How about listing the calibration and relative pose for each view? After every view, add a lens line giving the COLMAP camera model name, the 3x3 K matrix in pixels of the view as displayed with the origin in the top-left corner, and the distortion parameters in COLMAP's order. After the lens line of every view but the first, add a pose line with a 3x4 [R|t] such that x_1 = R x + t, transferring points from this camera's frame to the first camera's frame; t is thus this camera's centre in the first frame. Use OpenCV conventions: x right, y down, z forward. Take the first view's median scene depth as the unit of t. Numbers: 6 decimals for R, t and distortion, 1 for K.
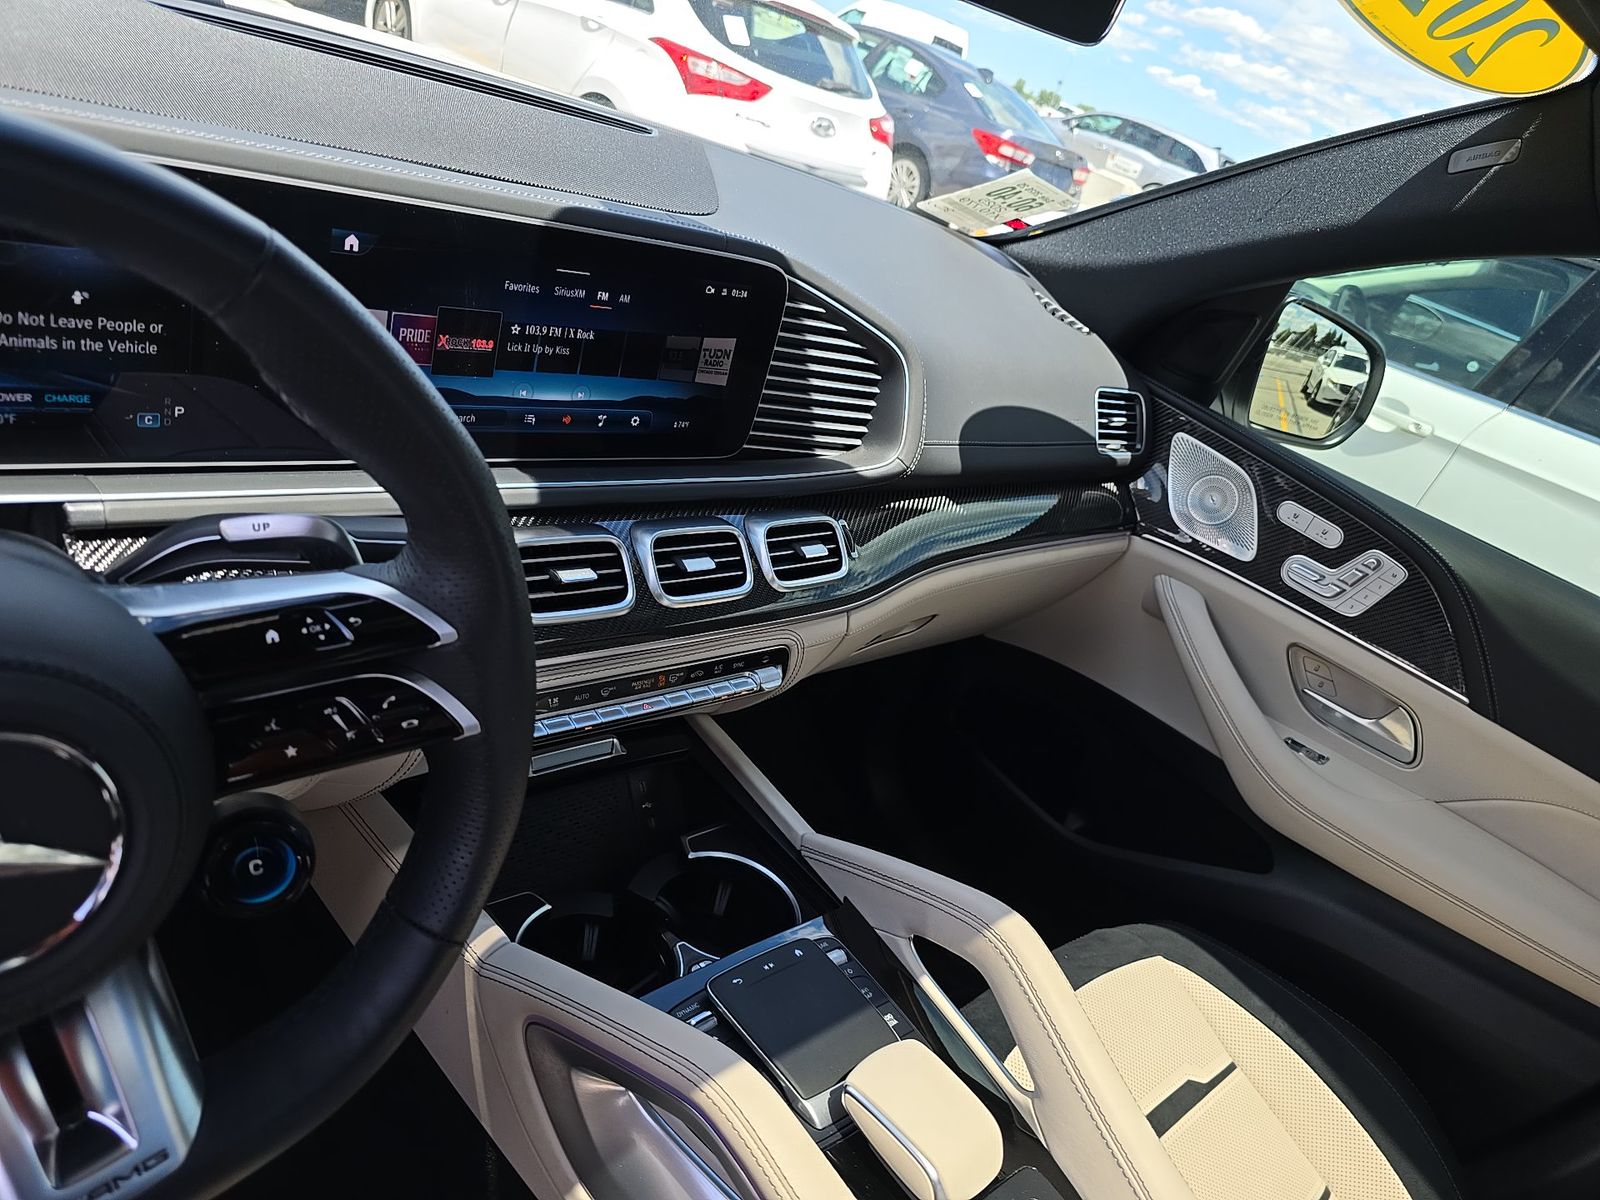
lens RADIAL K [[1098.1, 0, 800.0], [0, 1098.1, 600.0], [0, 0, 1]] dist [0.074839, -0.076000]
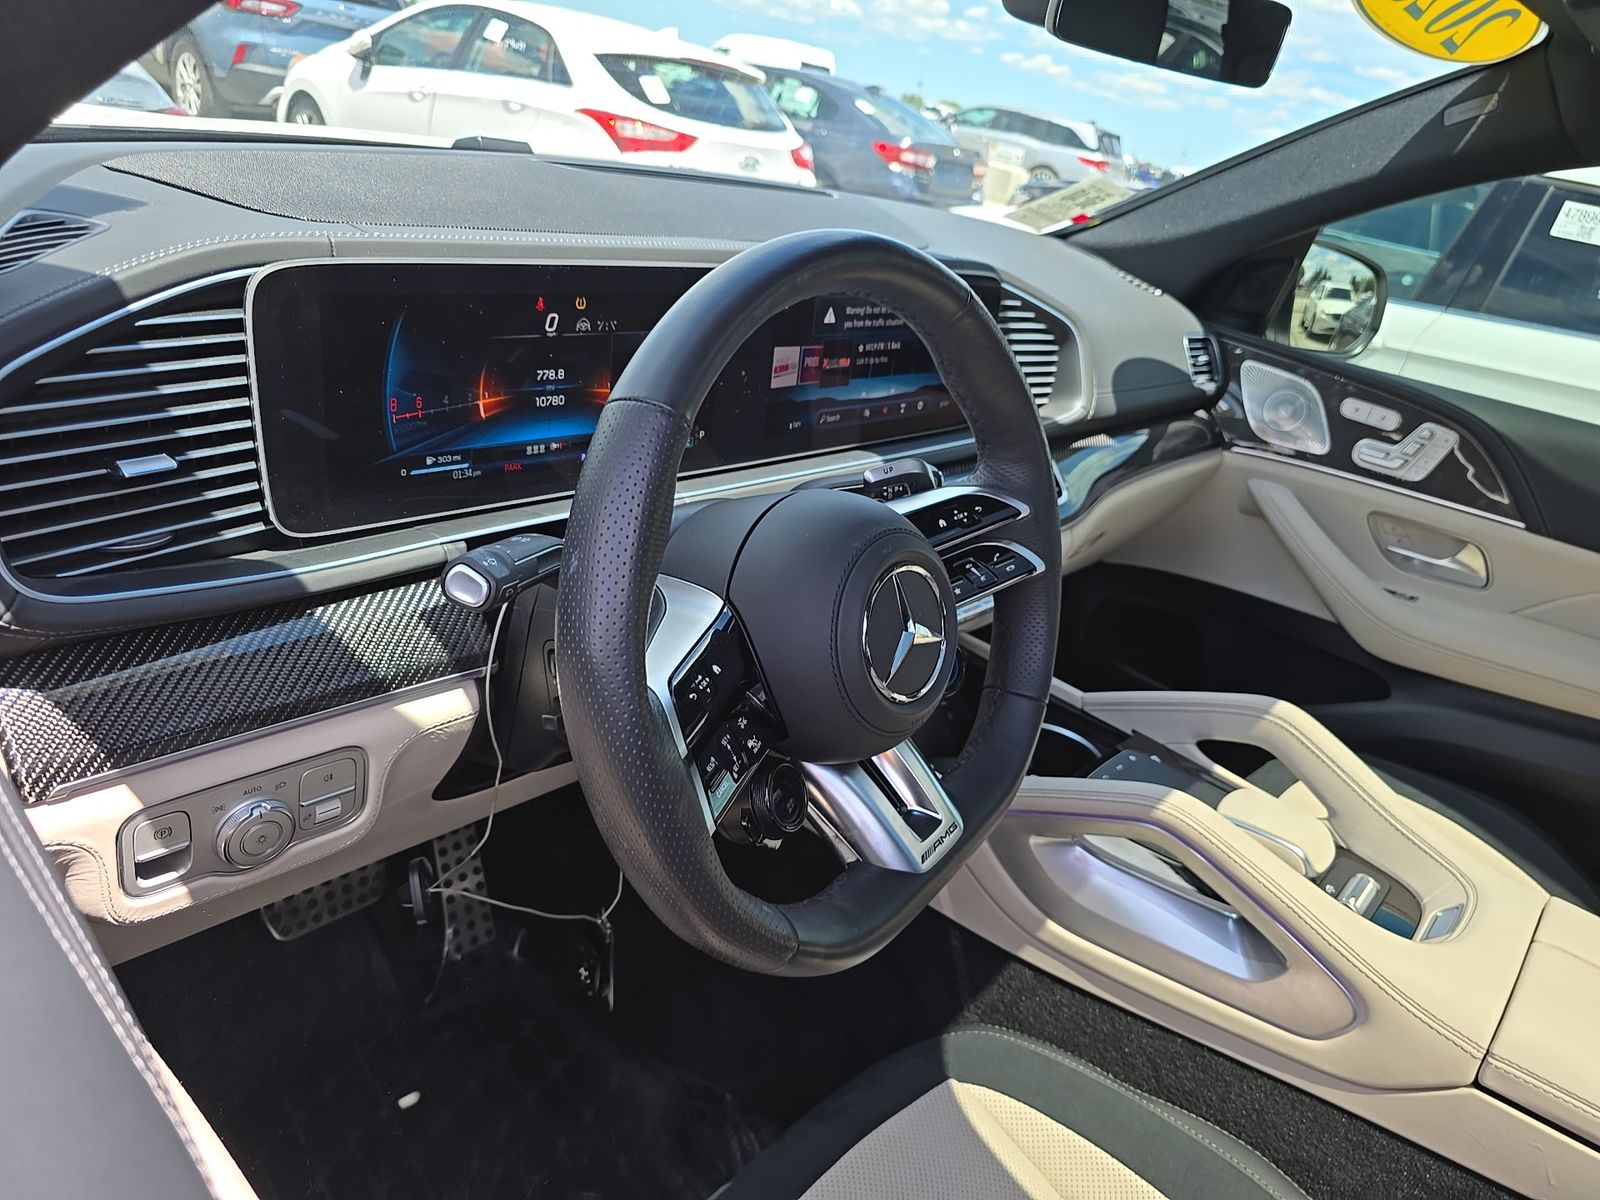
lens RADIAL K [[1092.7, 0, 800.0], [0, 1092.7, 600.0], [0, 0, 1]] dist [0.044160, -0.050220]
pose [[0.983606, -0.177359, 0.032611, -0.247000], [0.177997, 0.983870, -0.017818, 0.045002], [-0.028924, 0.023331, 0.999309, -0.211346]]
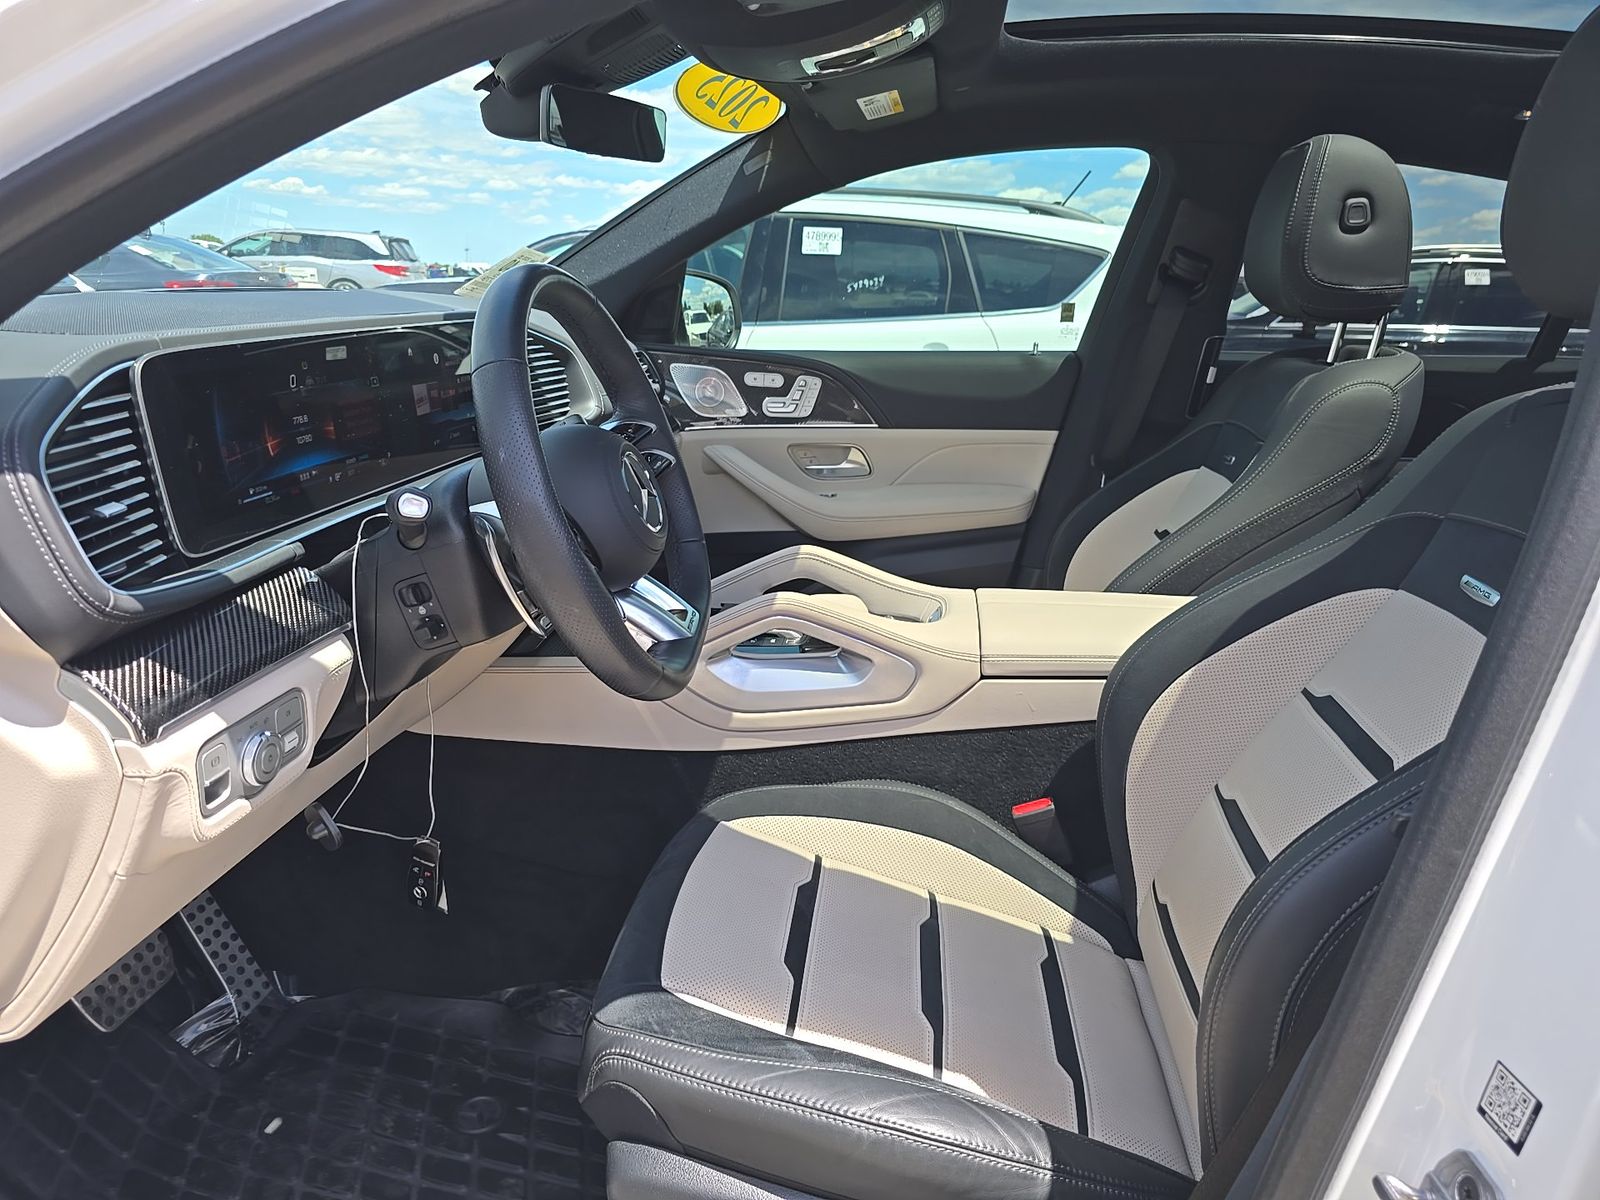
lens RADIAL K [[1068.5, 0, 800.0], [0, 1068.5, 600.0], [0, 0, 1]] dist [0.022470, -0.005794]
pose [[0.730787, -0.470353, 0.494691, -0.496311], [0.494750, 0.864271, 0.090876, 0.107018], [-0.470291, 0.178338, 0.864304, -0.421103]]
